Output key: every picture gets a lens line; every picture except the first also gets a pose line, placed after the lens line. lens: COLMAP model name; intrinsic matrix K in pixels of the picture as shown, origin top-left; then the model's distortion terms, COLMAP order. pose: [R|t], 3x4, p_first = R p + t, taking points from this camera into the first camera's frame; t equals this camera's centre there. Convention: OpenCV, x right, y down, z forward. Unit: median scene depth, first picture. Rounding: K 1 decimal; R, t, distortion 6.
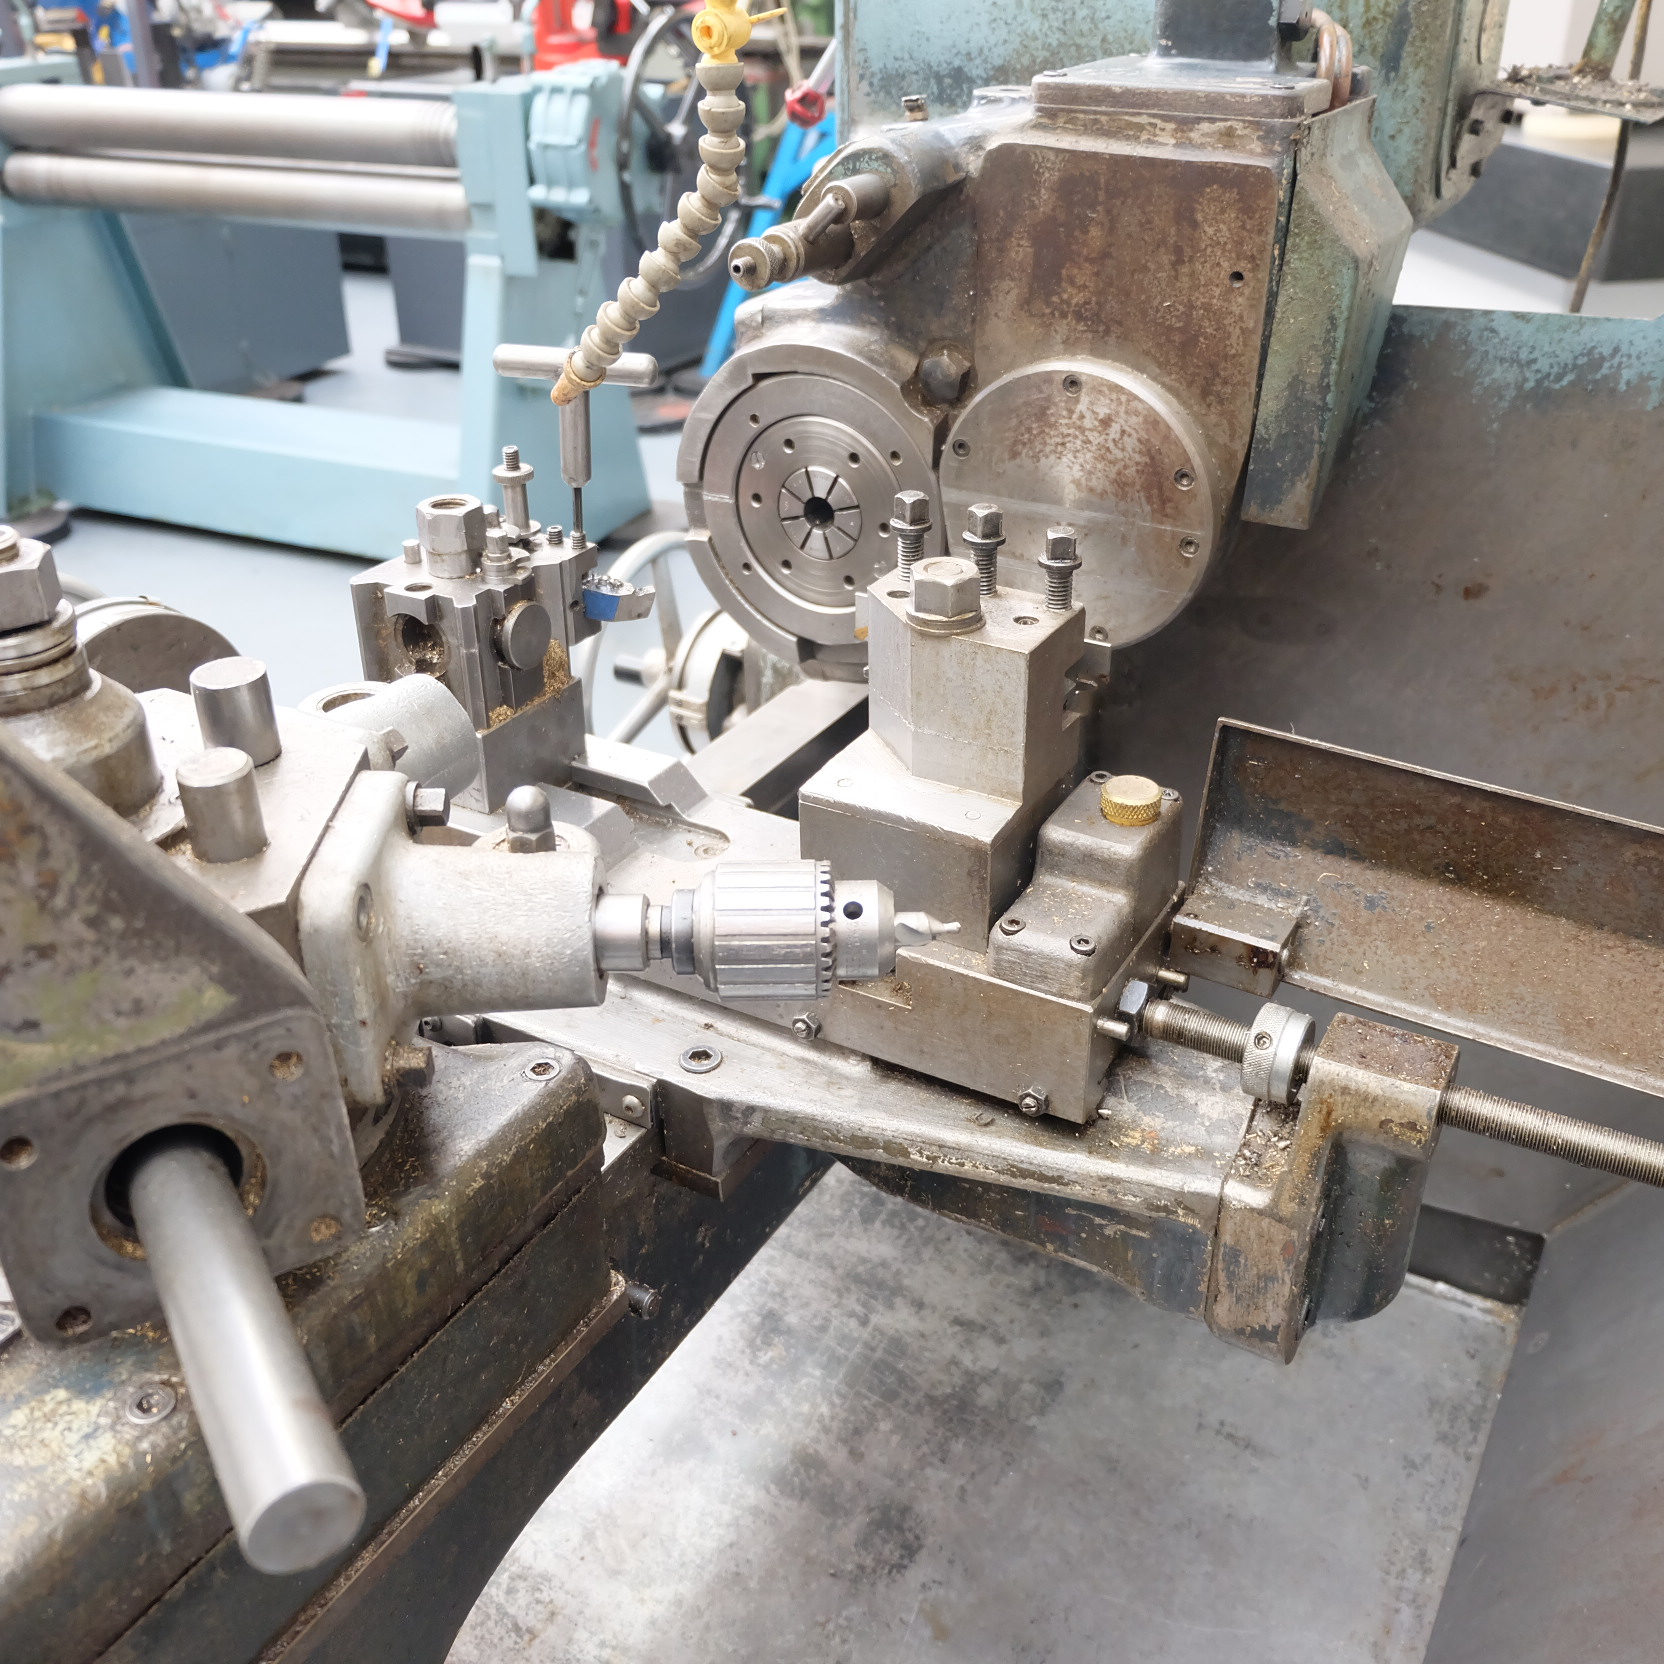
lens RADIAL K [[1687.8, 0, 833.4], [0, 1687.8, 827.8], [0, 0, 1]] dist [-0.040458, 0.000000]
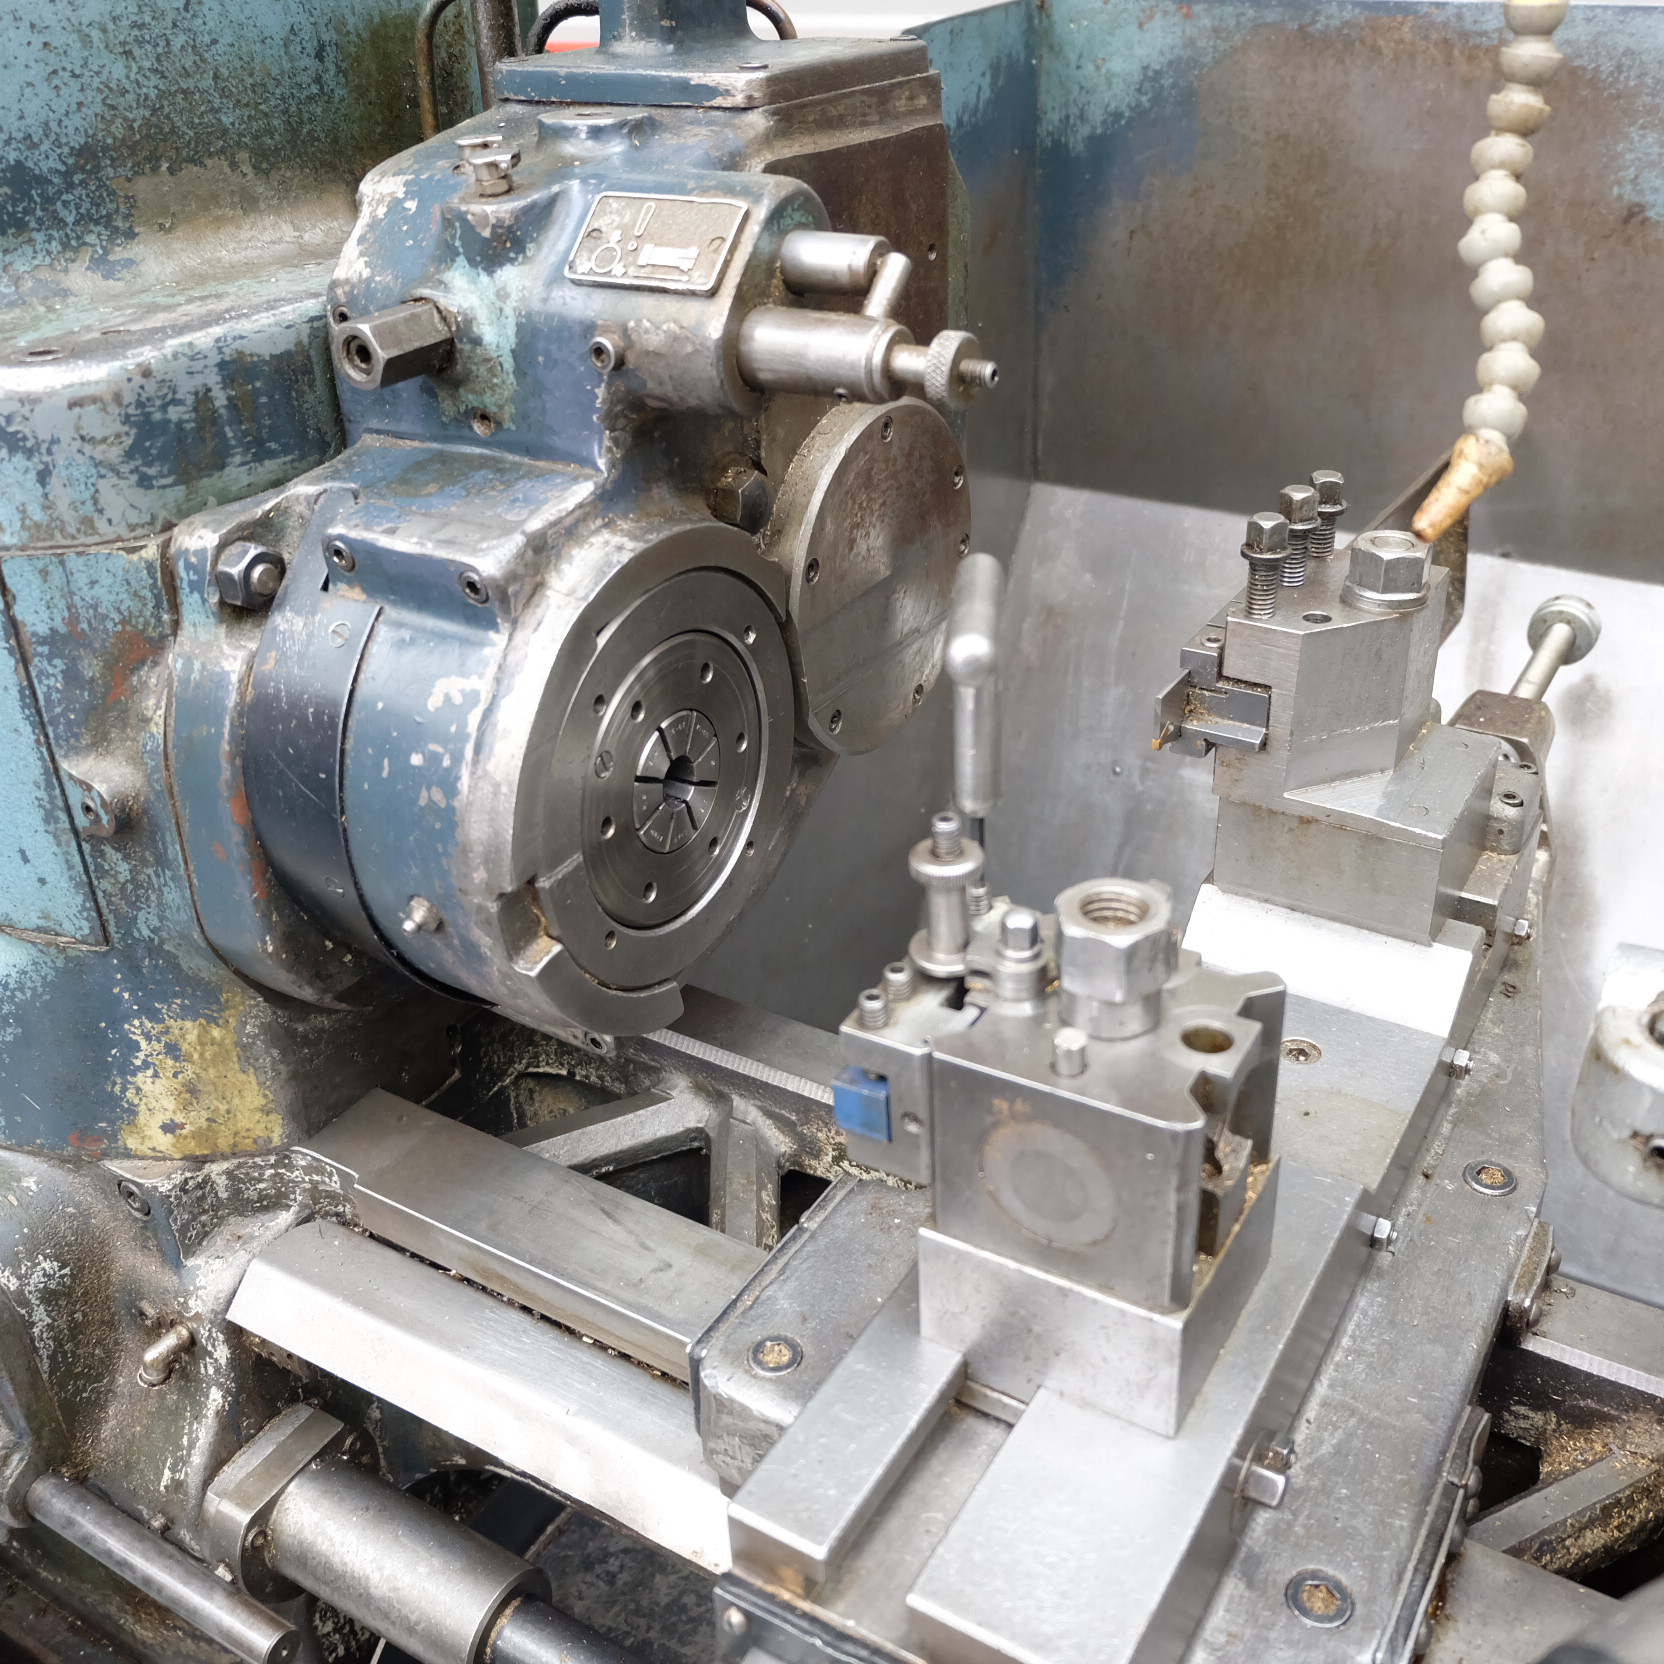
lens RADIAL K [[1687.8, 0, 843.9], [0, 1687.8, 830.3], [0, 0, 1]] dist [-0.040458, 0.000000]
pose [[0.014325, -0.489838, 0.871696, -0.553960], [0.516504, 0.750093, 0.413017, -0.385872], [-0.856165, 0.444318, 0.263749, 0.734990]]
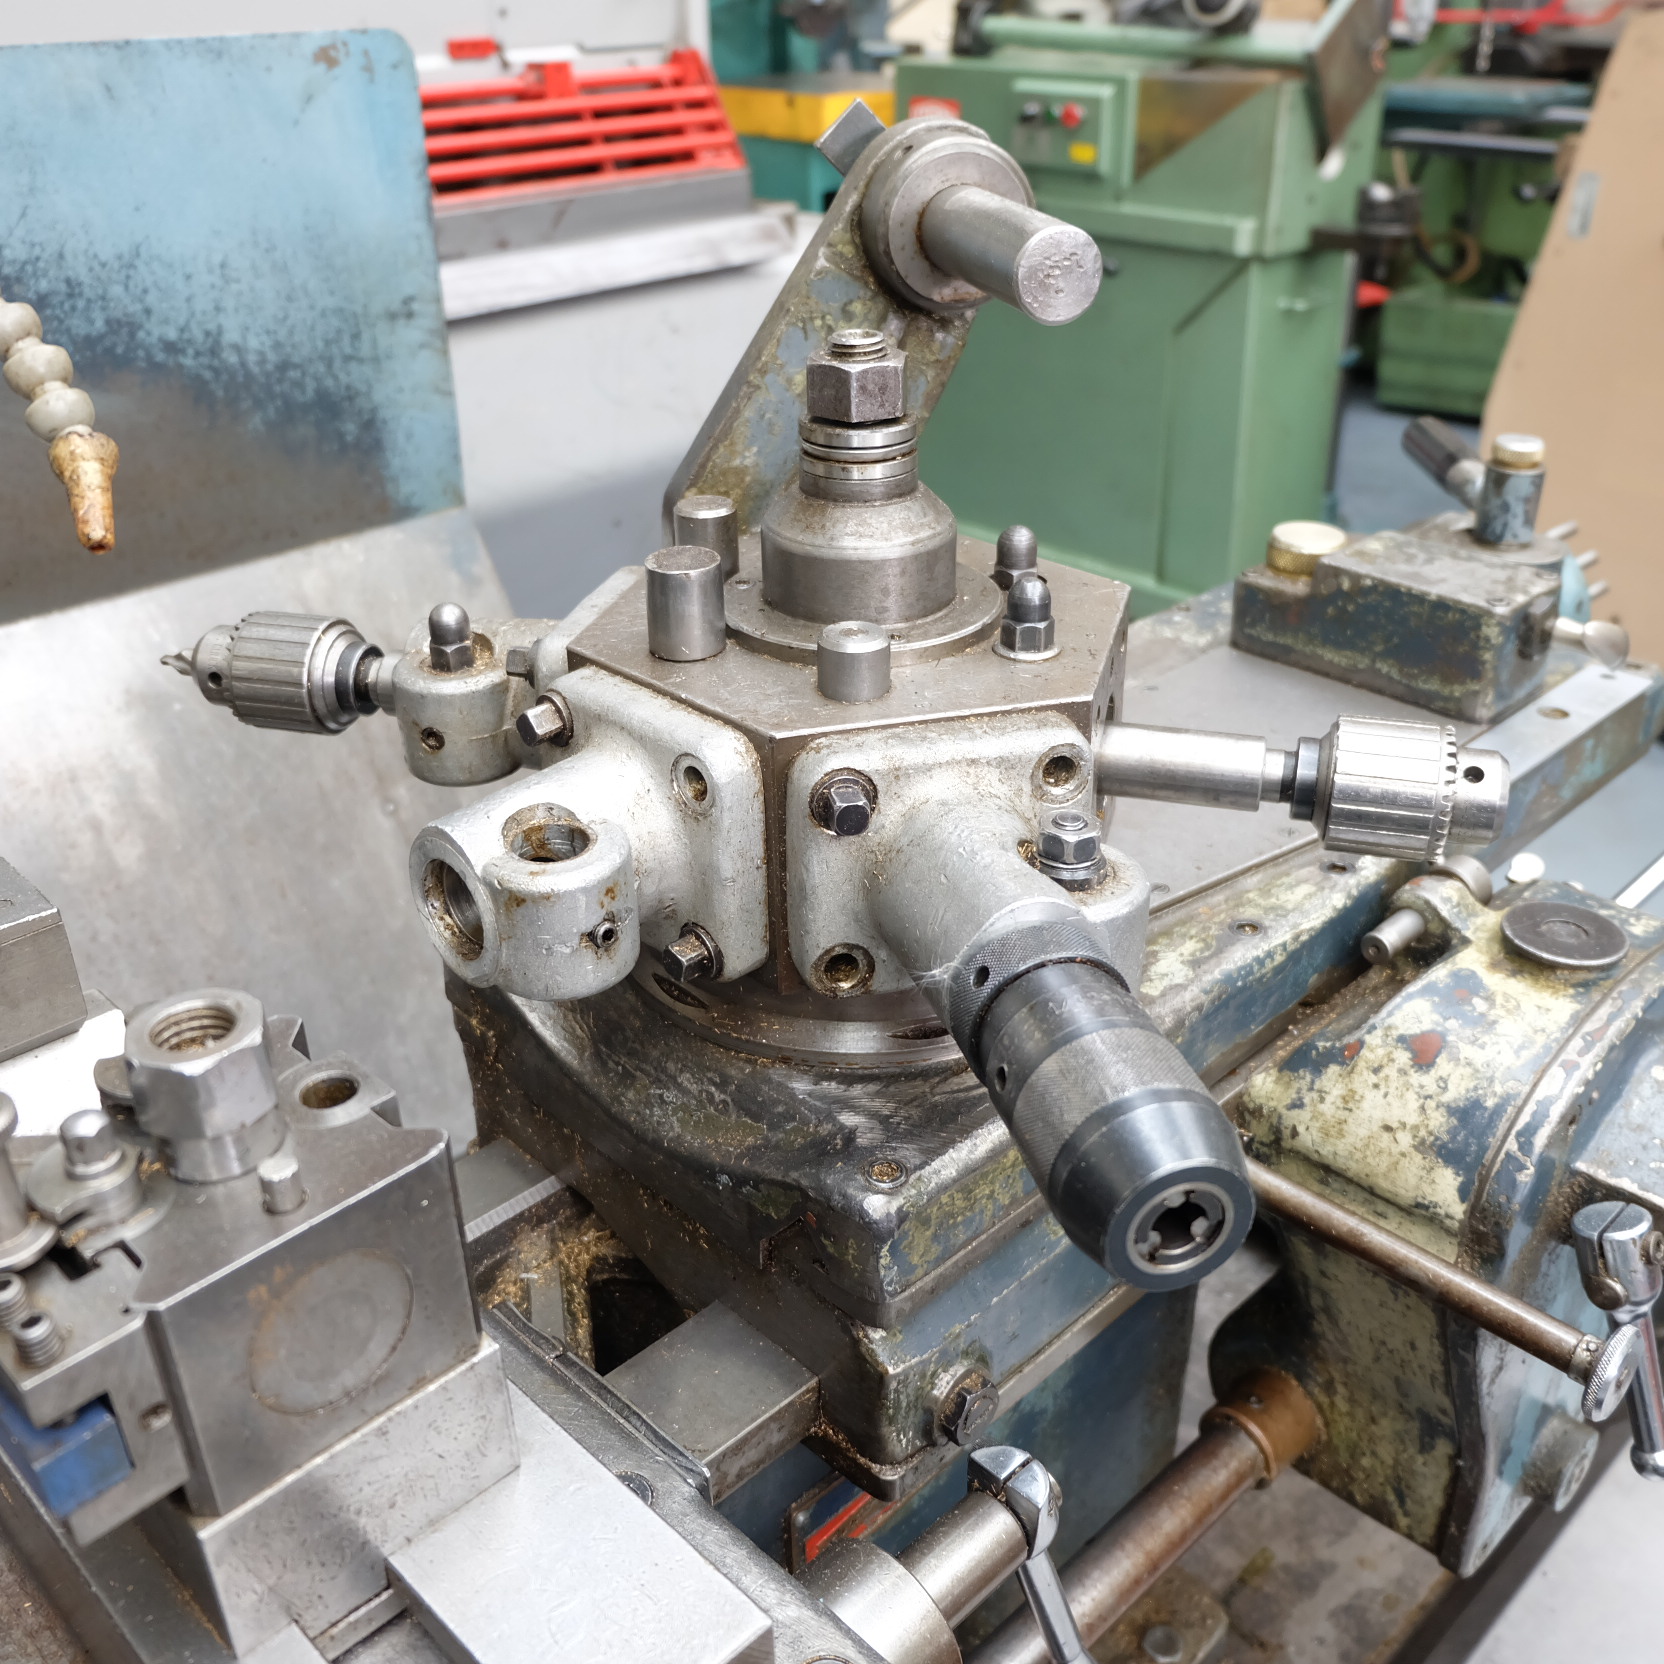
lens RADIAL K [[1687.8, 0, 835.4], [0, 1687.8, 839.3], [0, 0, 1]] dist [-0.040458, 0.000000]
pose [[-0.965274, -0.104087, 0.239607, -0.399106], [0.148051, 0.537718, 0.830024, -0.455339], [-0.215236, 0.836675, -0.503635, 0.916960]]
